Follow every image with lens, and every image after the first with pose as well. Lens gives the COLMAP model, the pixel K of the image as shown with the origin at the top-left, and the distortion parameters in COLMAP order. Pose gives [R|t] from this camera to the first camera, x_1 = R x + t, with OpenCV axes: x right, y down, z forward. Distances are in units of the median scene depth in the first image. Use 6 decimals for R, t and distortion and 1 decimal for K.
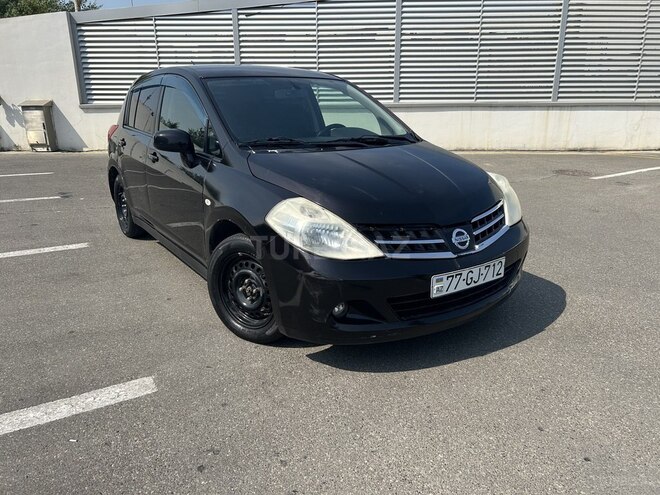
lens RADIAL K [[500.1, 0, 330.2], [0, 500.1, 249.7], [0, 0, 1]] dist [0.053548, -0.057942]
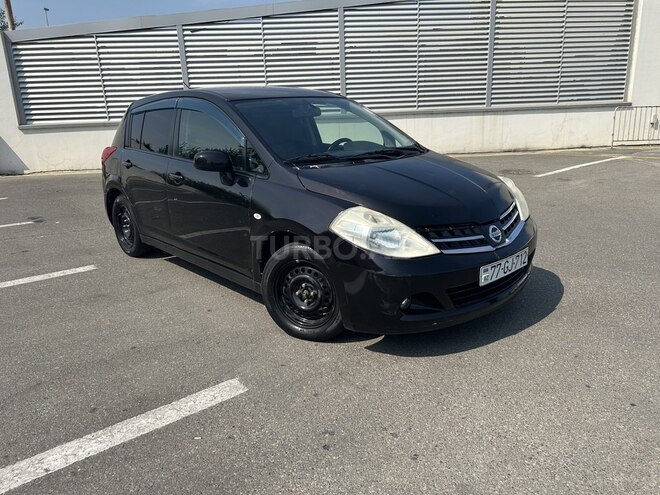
lens RADIAL K [[500.1, 0, 327.2], [0, 500.1, 248.9], [0, 0, 1]] dist [0.053548, -0.057942]
pose [[0.989861, -0.067046, 0.125221, -0.238451], [0.069351, 0.997492, -0.014142, 0.001779], [-0.123959, 0.022682, 0.992028, -0.090675]]
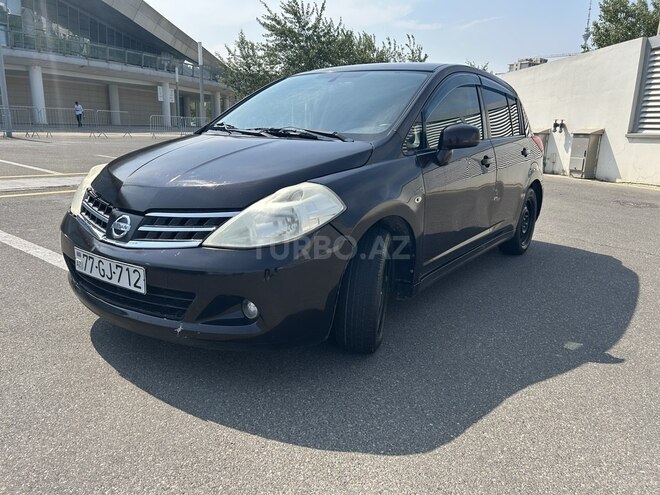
lens RADIAL K [[500.1, 0, 327.9], [0, 500.1, 247.3], [0, 0, 1]] dist [0.053548, -0.057942]
pose [[0.337186, 0.233108, -0.912122, 1.042719], [-0.303871, 0.943952, 0.128910, -0.183520], [0.891049, 0.233701, 0.389122, 0.867215]]
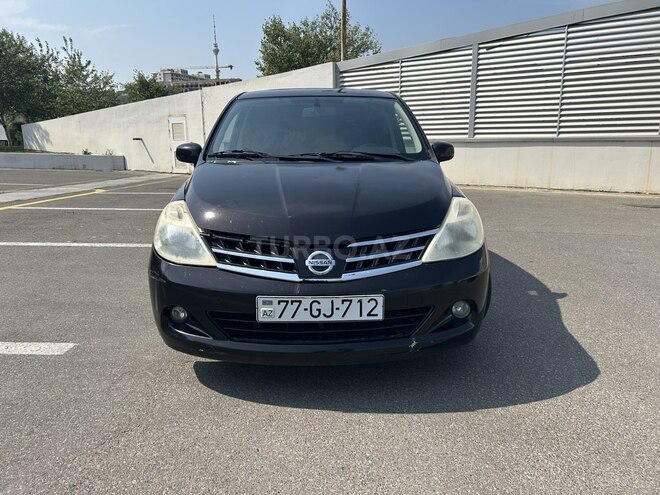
lens RADIAL K [[500.1, 0, 326.8], [0, 500.1, 247.7], [0, 0, 1]] dist [0.053548, -0.057942]
pose [[0.835388, 0.114675, -0.537565, 0.634819], [-0.156943, 0.987045, -0.033334, -0.017457], [0.526778, 0.112213, 0.842563, 0.253613]]
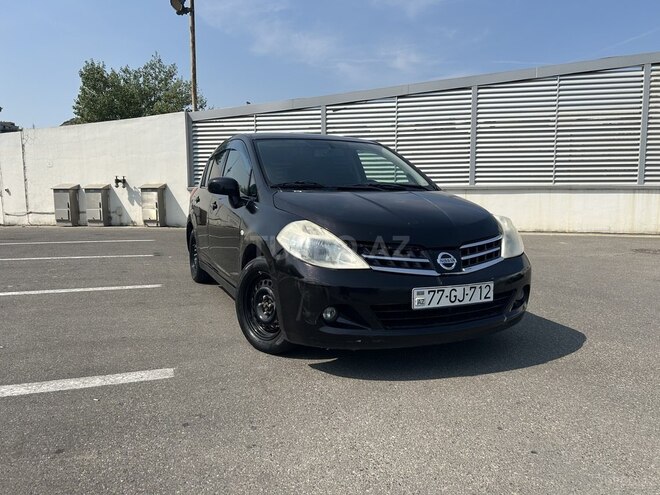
lens RADIAL K [[500.1, 0, 331.3], [0, 500.1, 246.0], [0, 0, 1]] dist [0.053548, -0.057942]
pose [[0.982515, 0.024063, -0.184622, 0.187587], [-0.057687, 0.982158, -0.178990, 0.139196], [0.177021, 0.186511, 0.966373, -0.104300]]
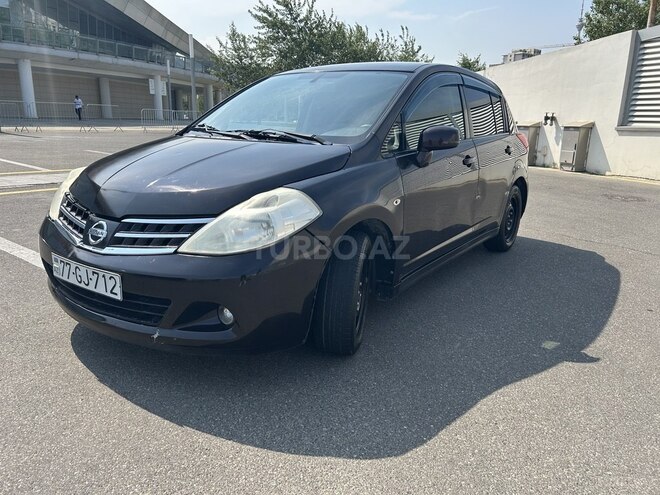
lens RADIAL K [[500.1, 0, 328.7], [0, 500.1, 247.1], [0, 0, 1]] dist [0.053548, -0.057942]
pose [[0.349127, 0.243943, -0.904766, 1.052443], [-0.298705, 0.944125, 0.139292, -0.209837], [0.888192, 0.221628, 0.402487, 0.885952]]
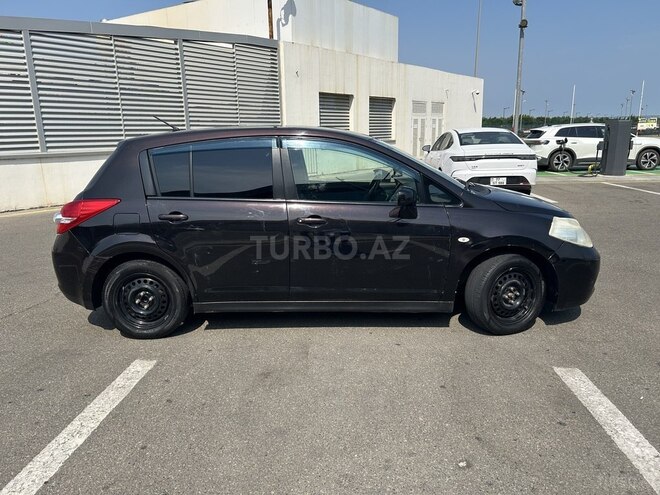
lens RADIAL K [[500.1, 0, 330.1], [0, 500.1, 249.2], [0, 0, 1]] dist [0.053548, -0.057942]
pose [[0.574375, -0.192014, 0.795754, -1.439378], [0.254136, 0.965894, 0.049633, -0.220167], [-0.778144, 0.173721, 0.603583, 0.527684]]
